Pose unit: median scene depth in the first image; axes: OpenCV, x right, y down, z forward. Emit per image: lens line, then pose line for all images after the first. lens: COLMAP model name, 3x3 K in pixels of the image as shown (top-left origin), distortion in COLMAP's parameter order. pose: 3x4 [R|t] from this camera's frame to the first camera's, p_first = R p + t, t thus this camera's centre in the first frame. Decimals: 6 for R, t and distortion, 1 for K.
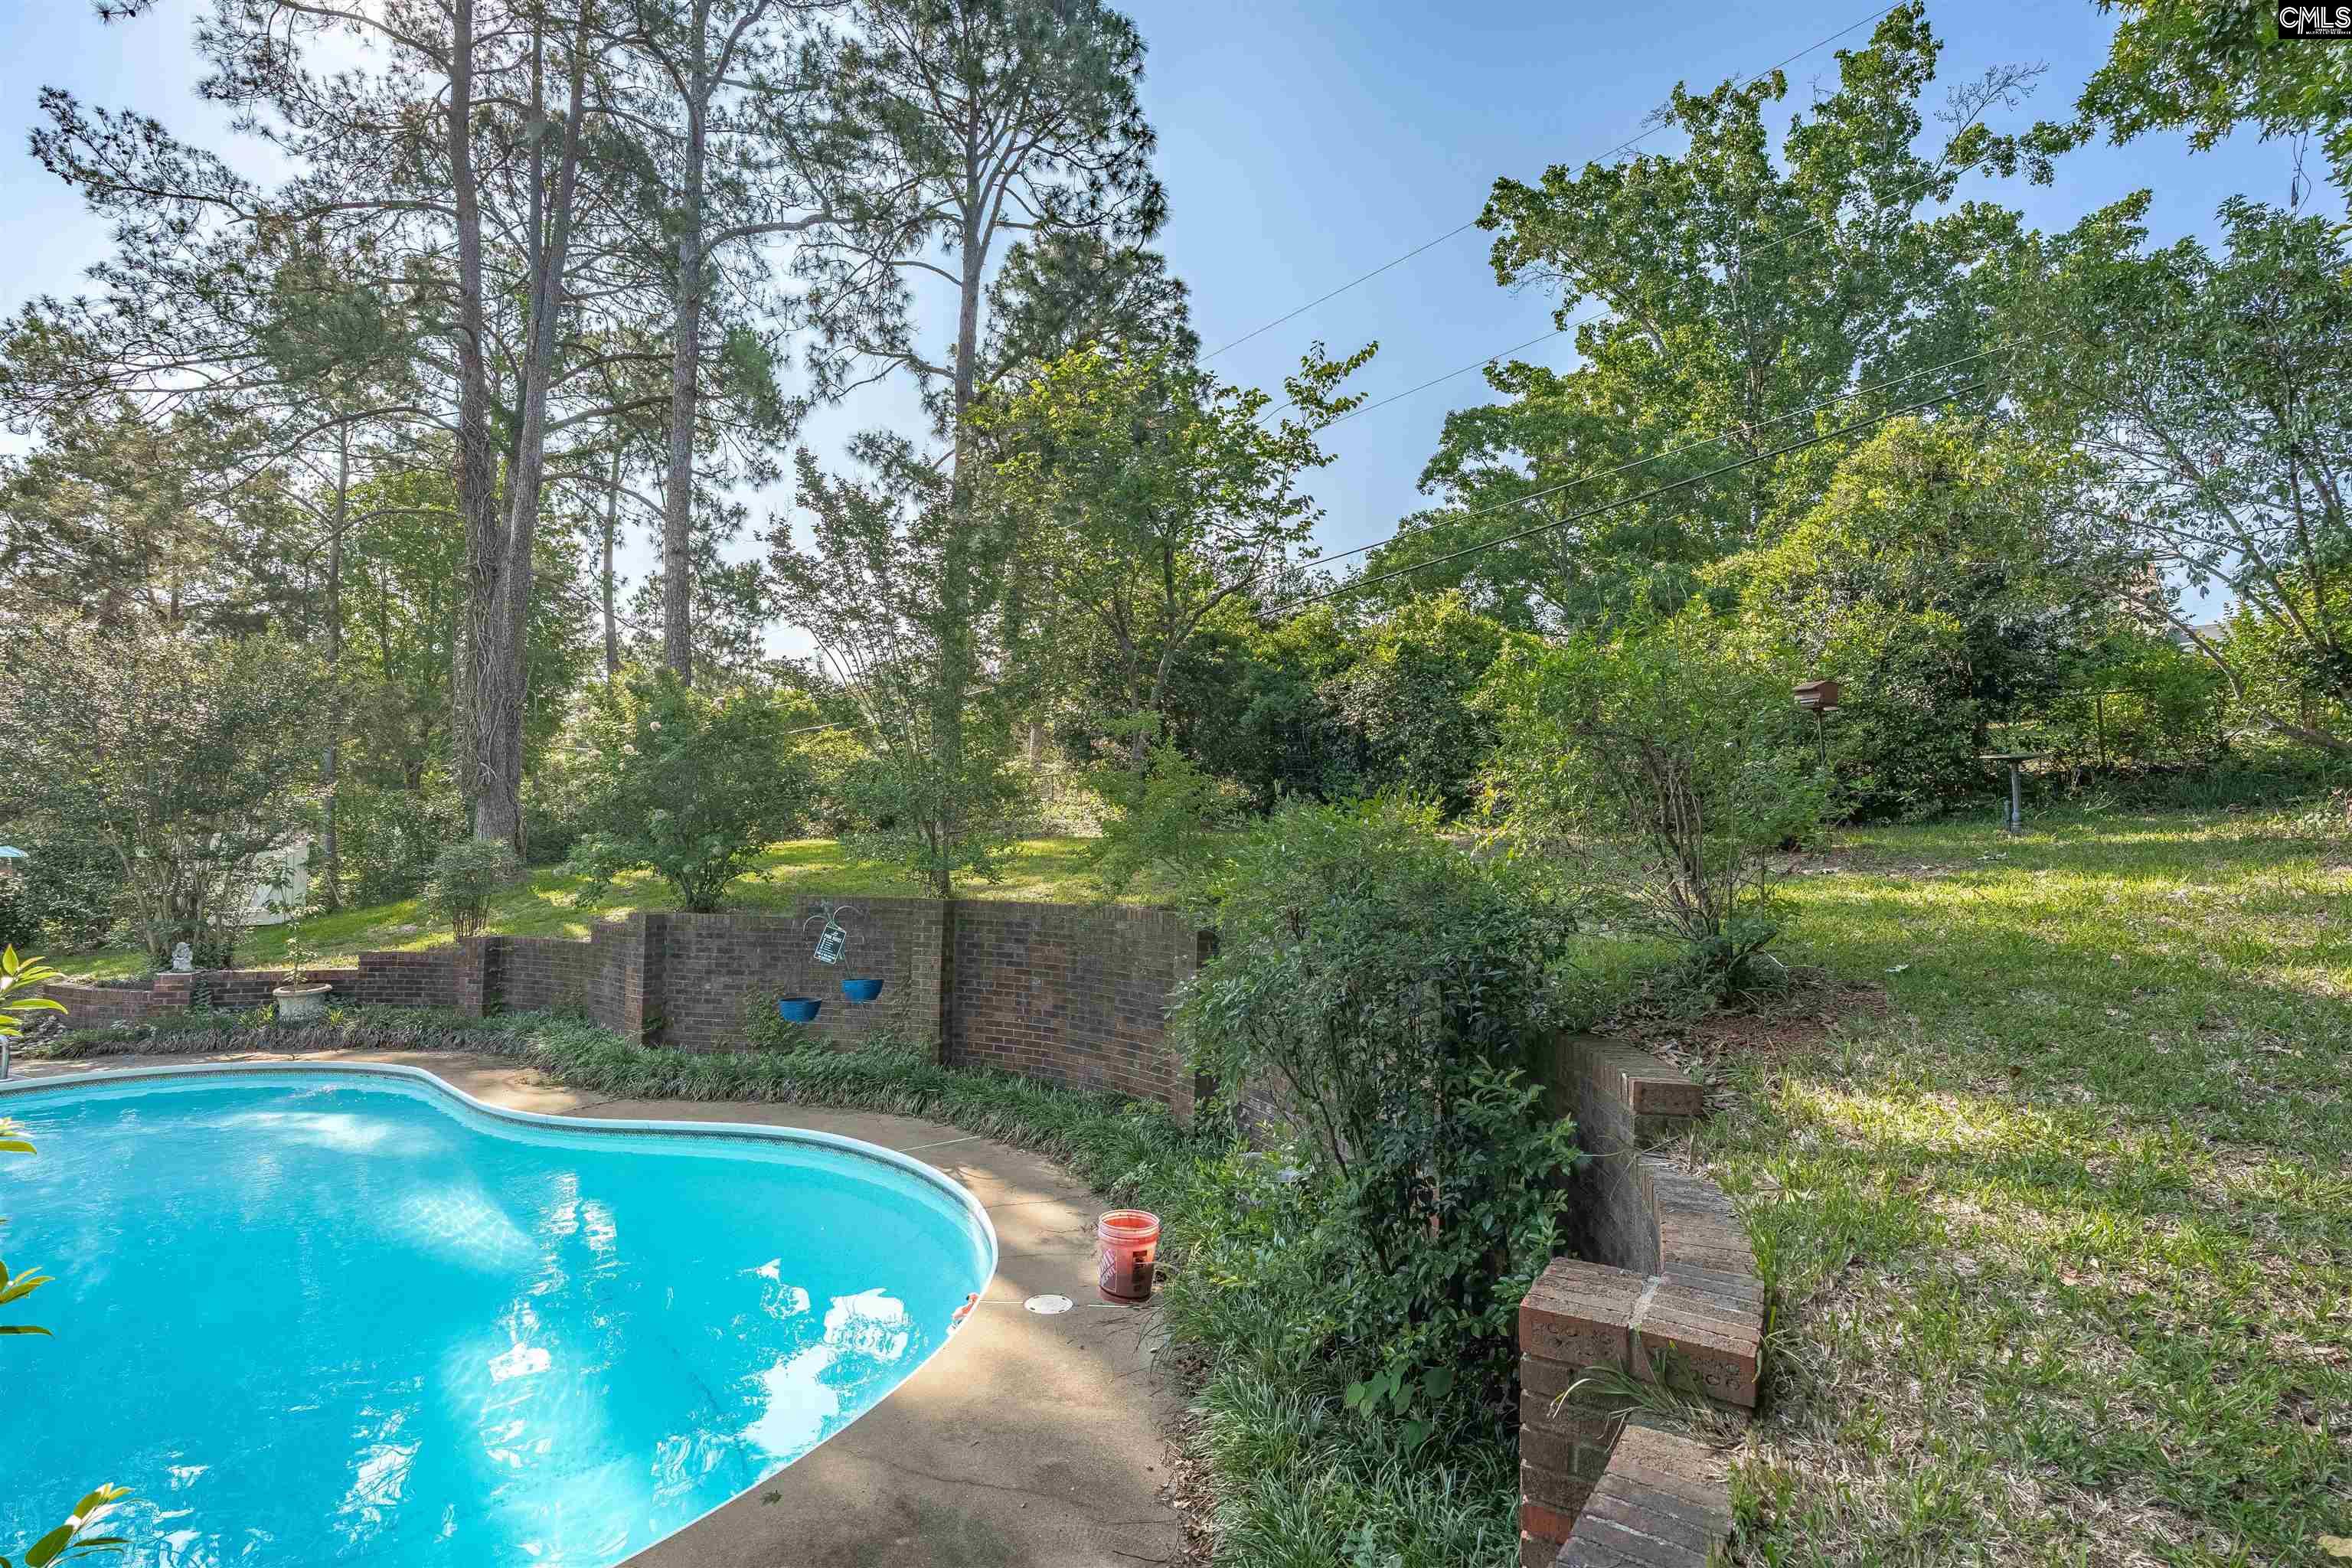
lens RADIAL K [[1088.1, 0, 1185.3], [0, 1088.1, 776.4], [0, 0, 1]] dist [-0.026093, 0.003016]
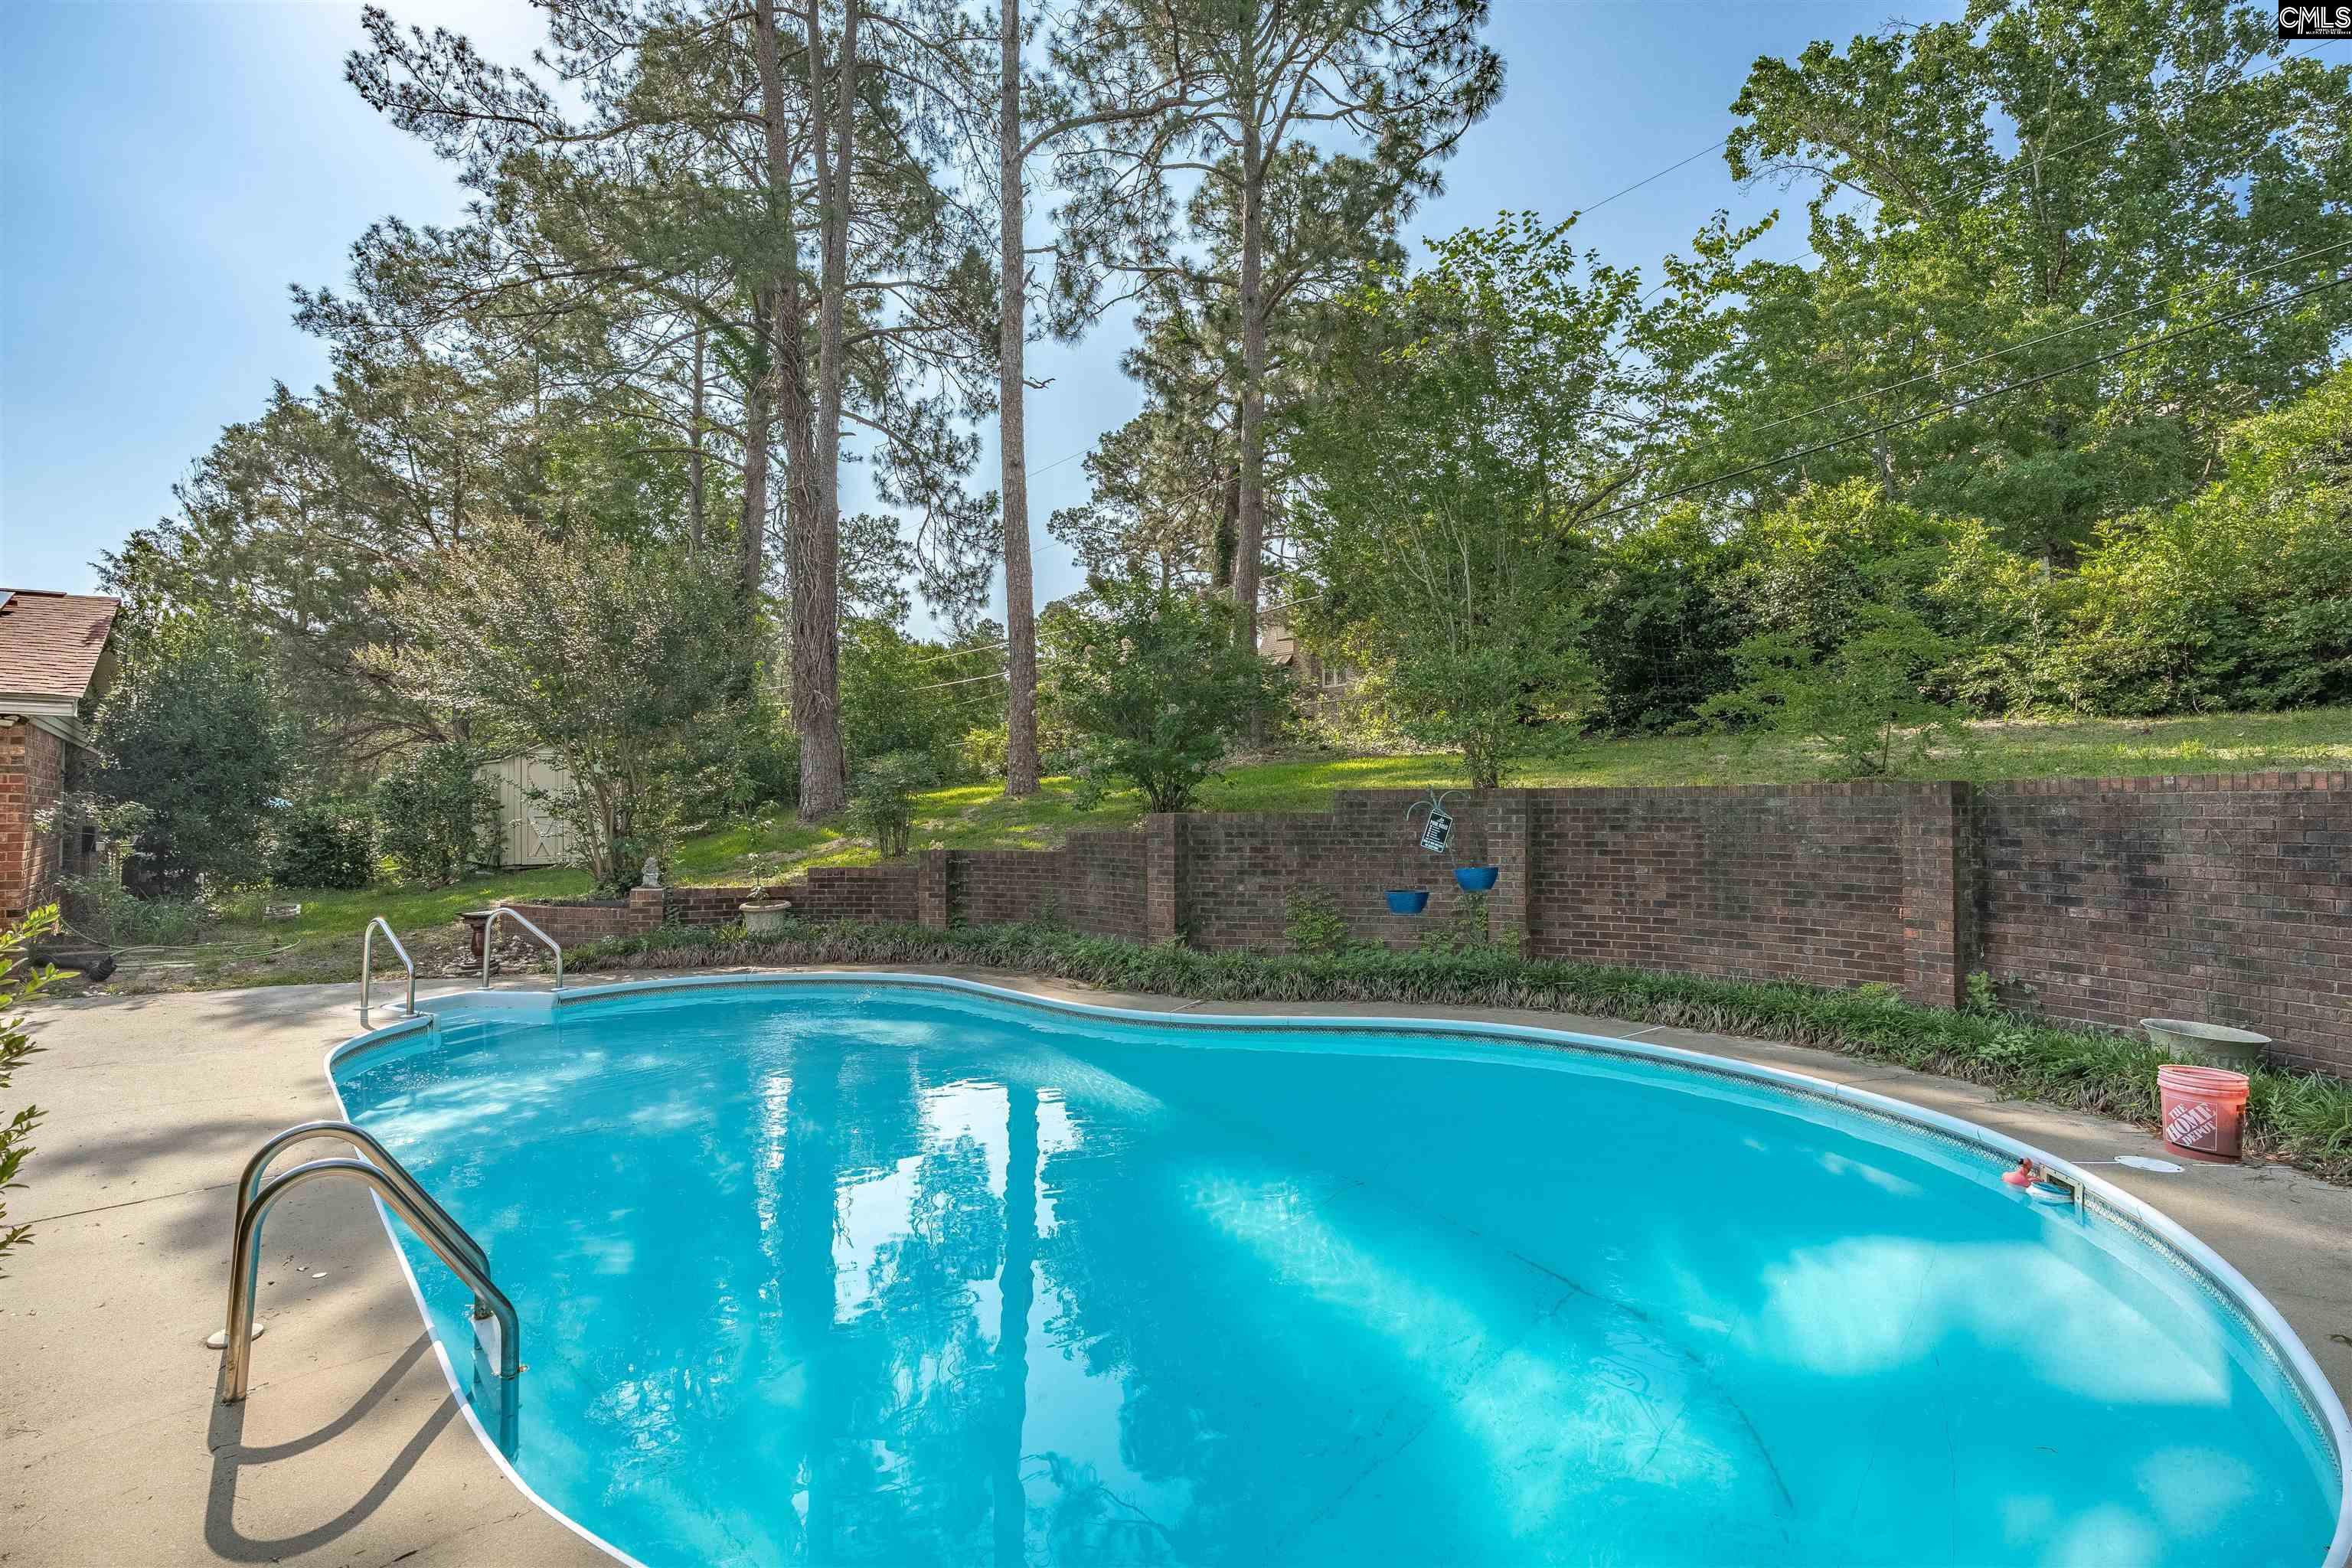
lens RADIAL K [[1096.9, 0, 1180.1], [0, 1096.9, 776.7], [0, 0, 1]] dist [-0.026488, 0.002963]
pose [[0.997989, -0.018523, -0.060624, -0.252331], [0.020720, 0.999144, 0.035807, 0.035608], [0.059909, -0.036992, 0.997518, 0.024375]]
